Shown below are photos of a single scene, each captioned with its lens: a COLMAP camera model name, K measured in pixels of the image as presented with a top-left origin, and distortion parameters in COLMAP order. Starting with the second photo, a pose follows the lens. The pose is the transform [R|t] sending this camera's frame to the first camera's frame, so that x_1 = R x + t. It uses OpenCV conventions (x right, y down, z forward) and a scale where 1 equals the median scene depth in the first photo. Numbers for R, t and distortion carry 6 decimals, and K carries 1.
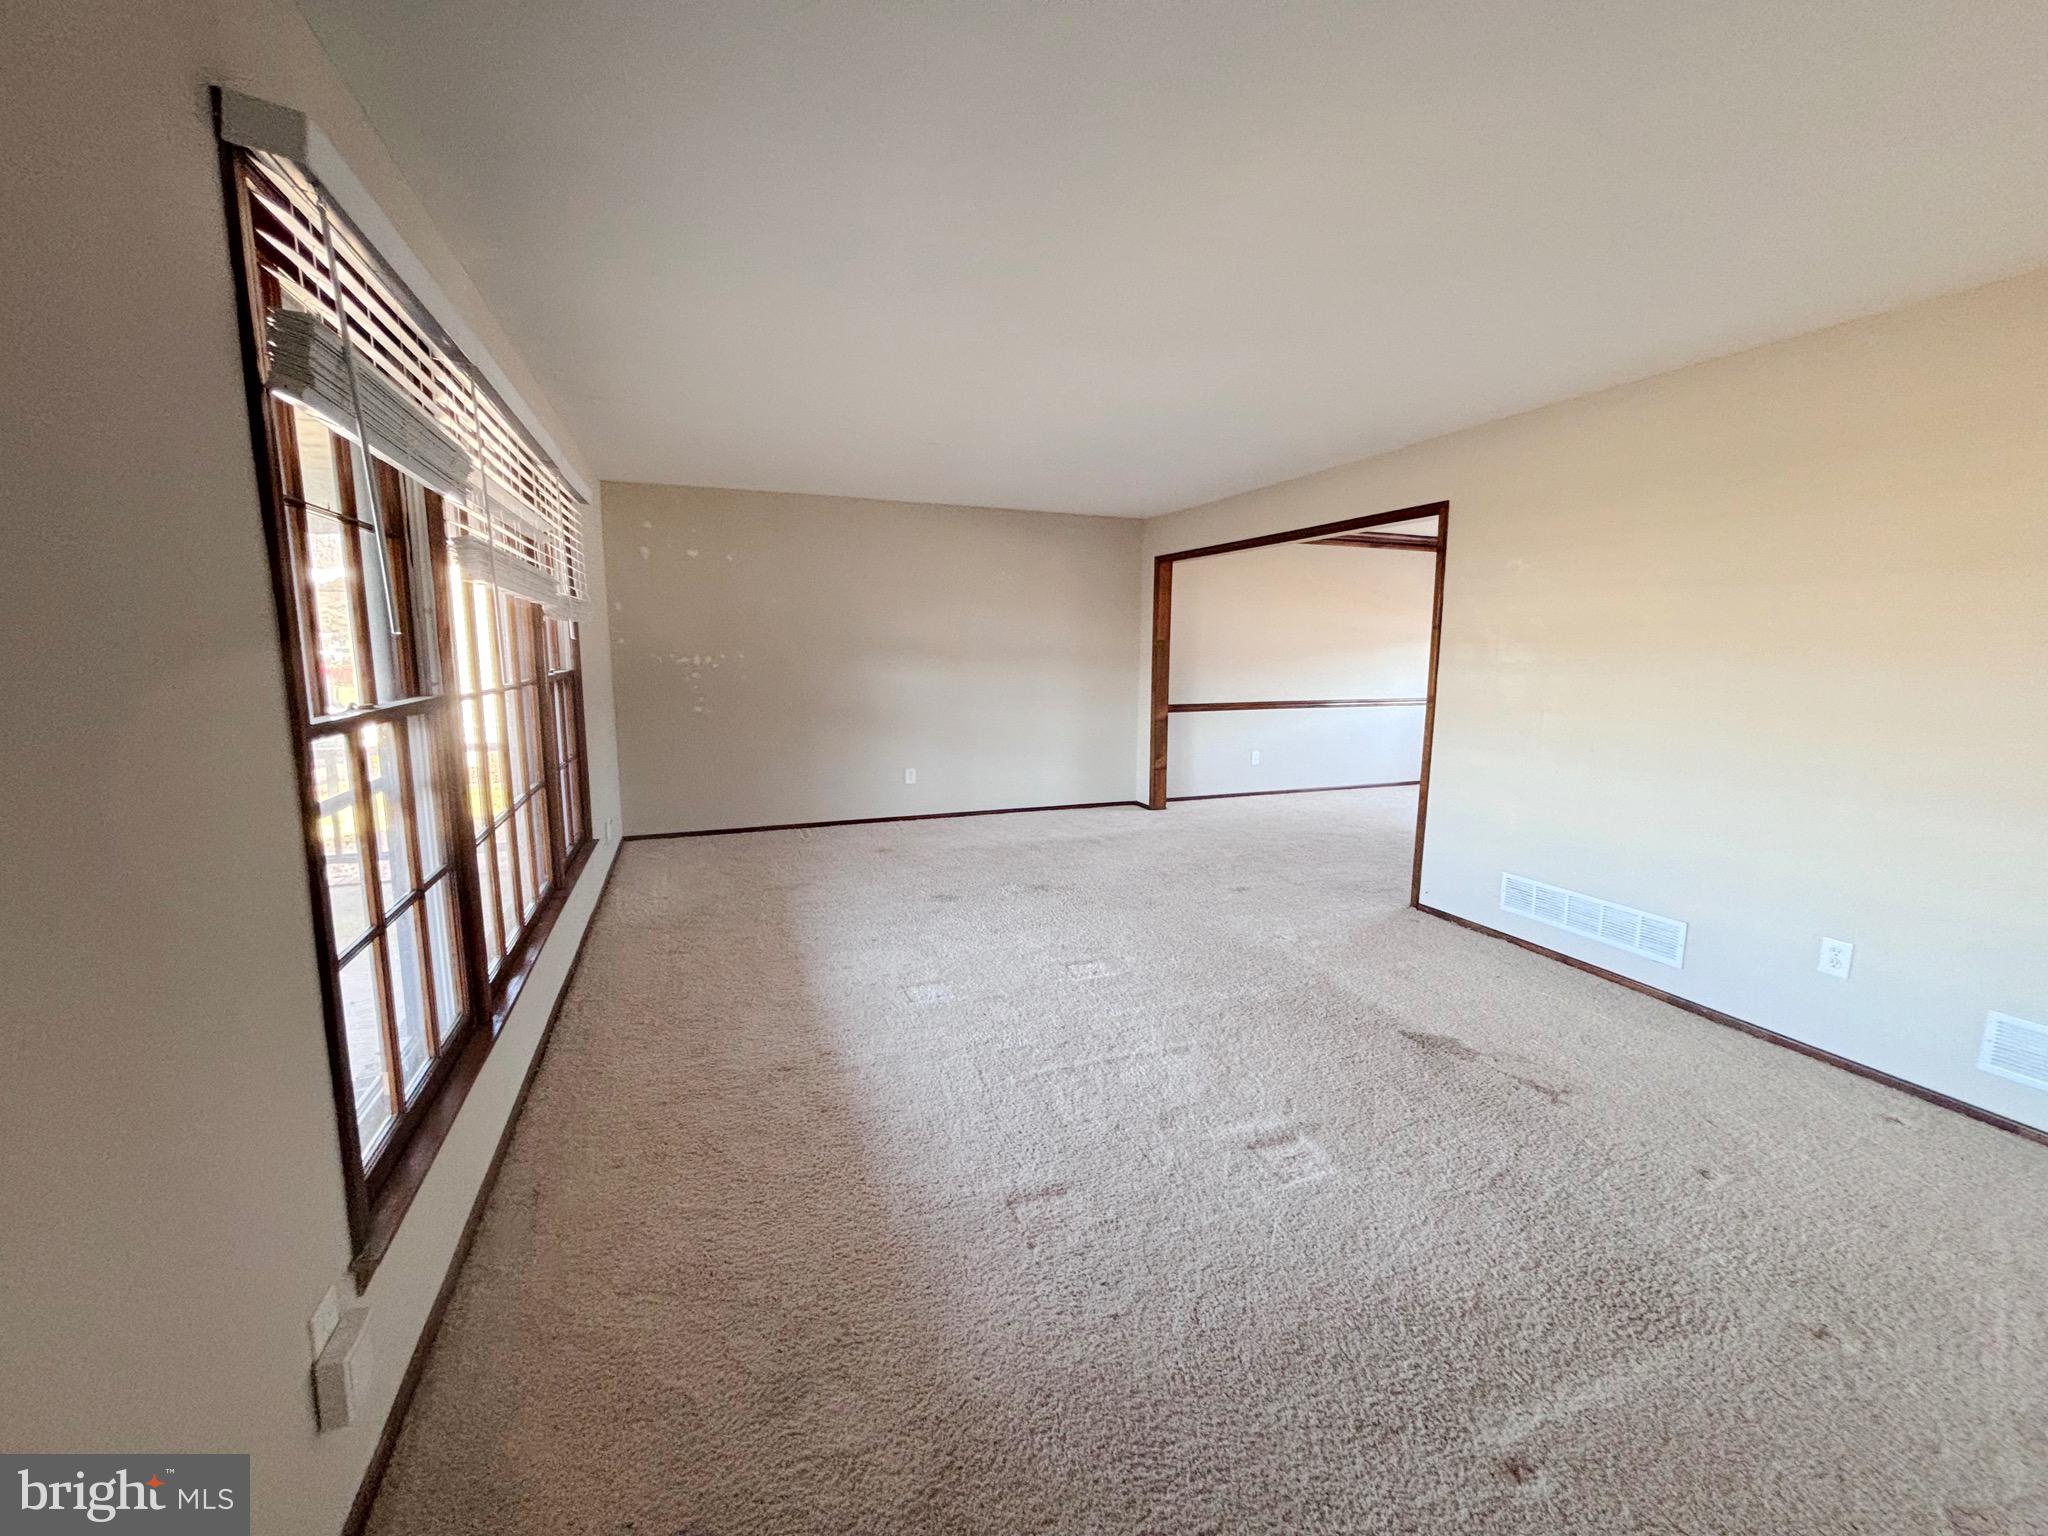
lens RADIAL K [[825.7, 0, 1025.3], [0, 825.7, 766.1], [0, 0, 1]] dist [0.007466, -0.000493]
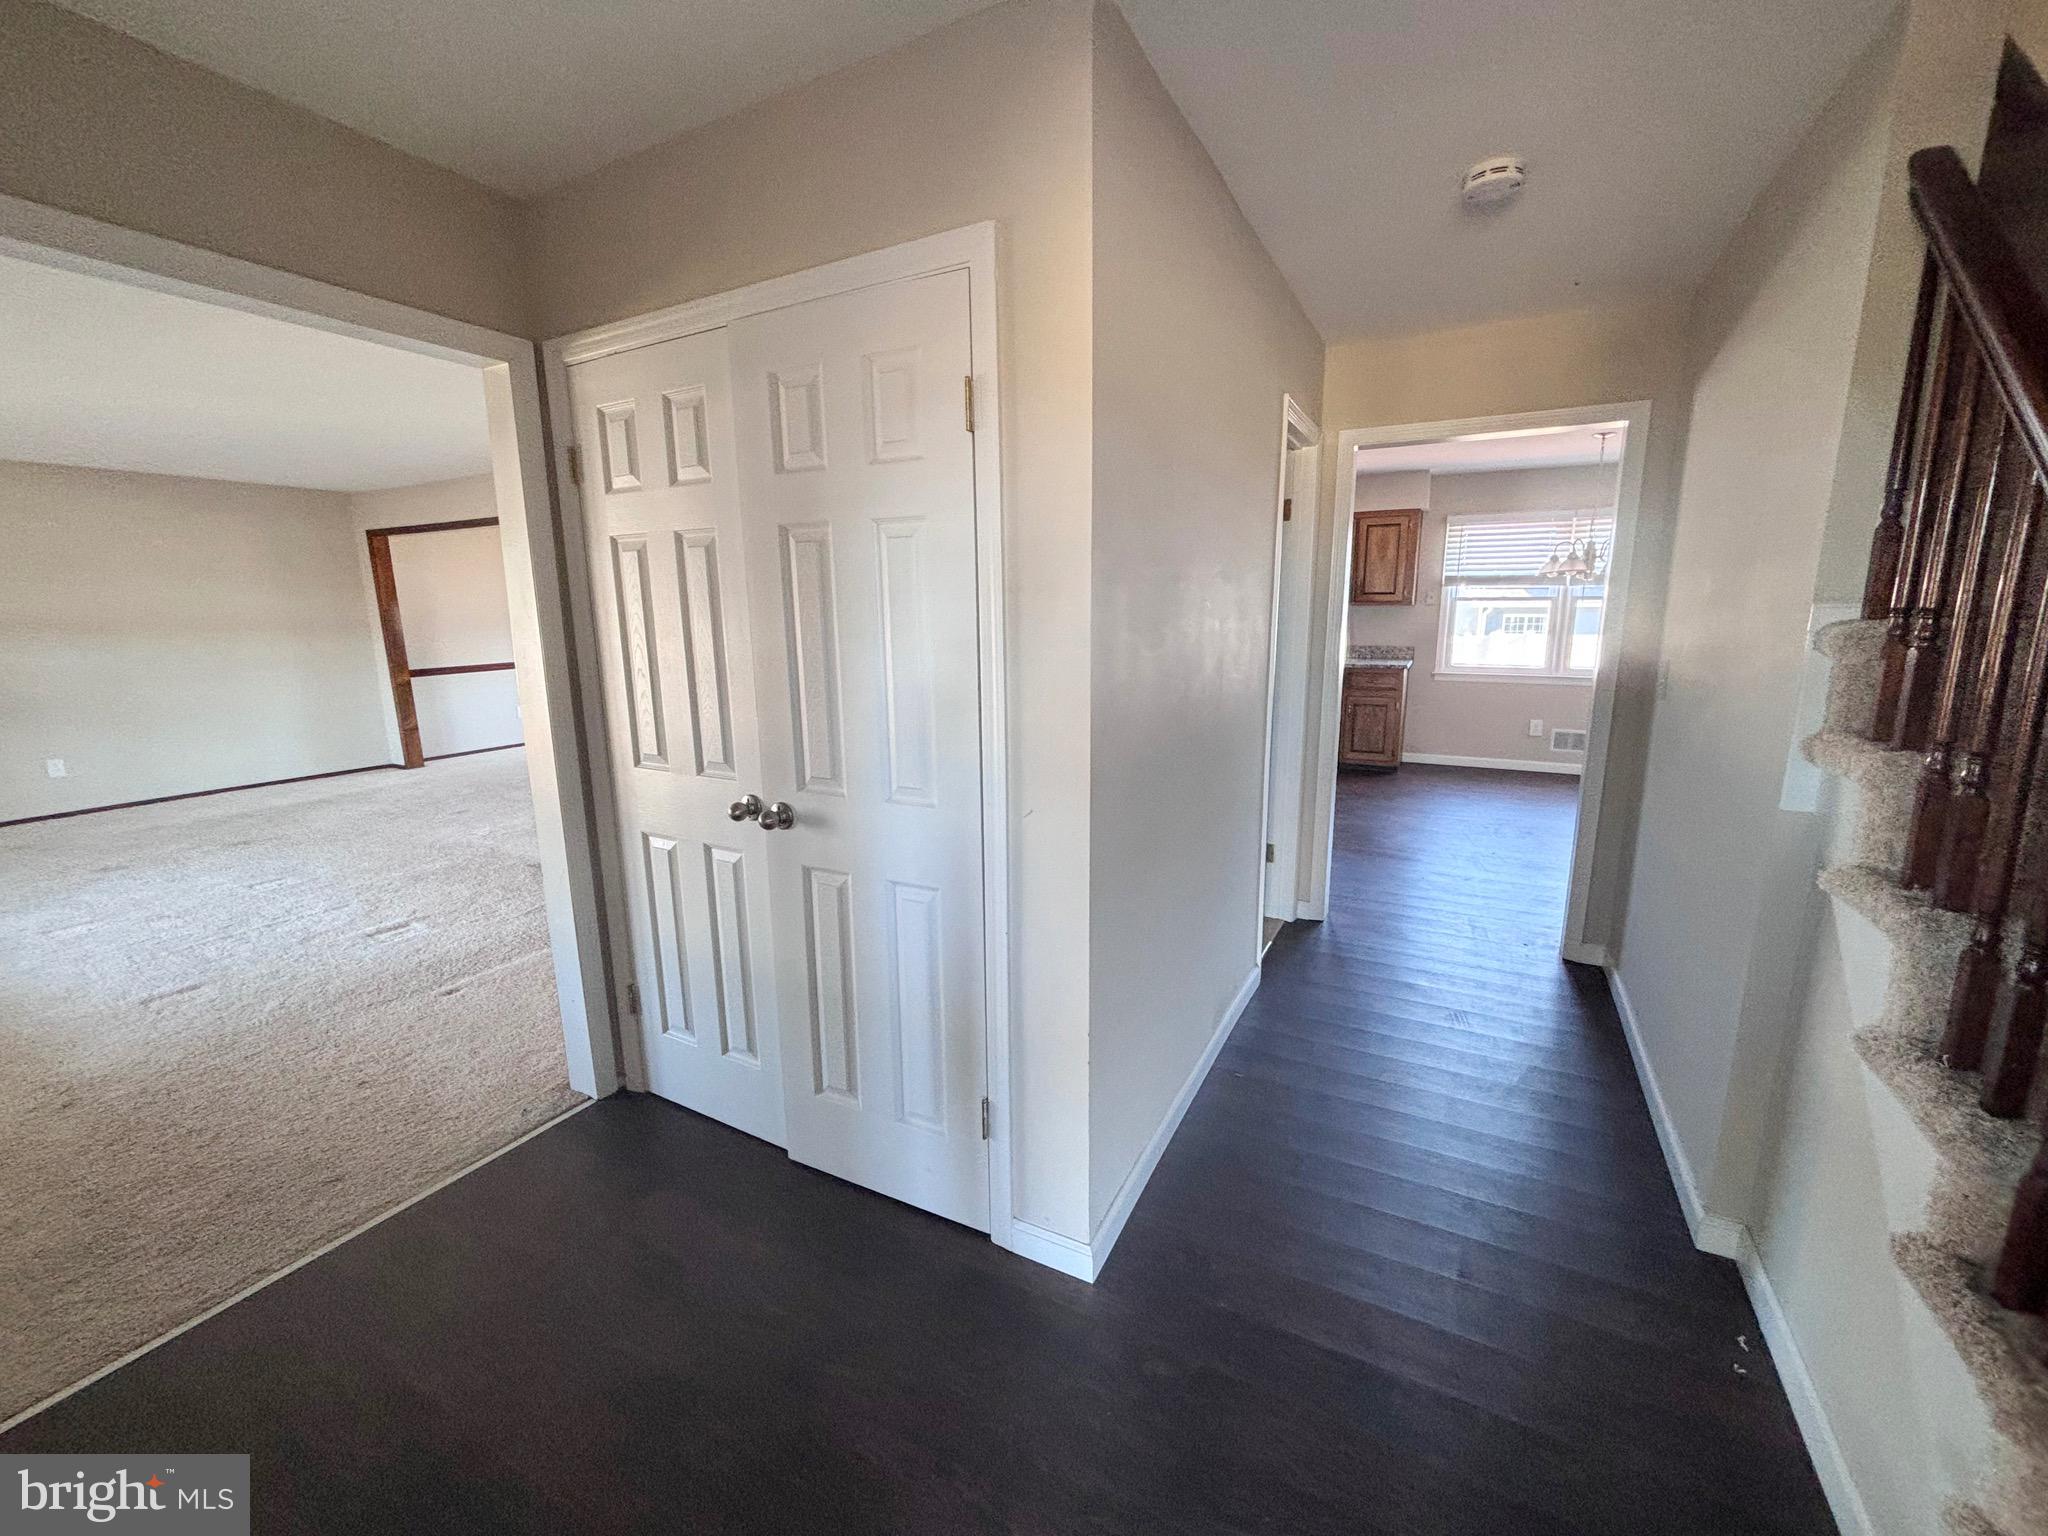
lens RADIAL K [[825.7, 0, 1018.6], [0, 825.7, 760.3], [0, 0, 1]] dist [0.007466, -0.000493]
pose [[0.767308, -0.136957, 0.626483, 0.101275], [0.112327, 0.990529, 0.078967, 0.051459], [-0.631364, 0.009779, 0.775425, -0.377068]]
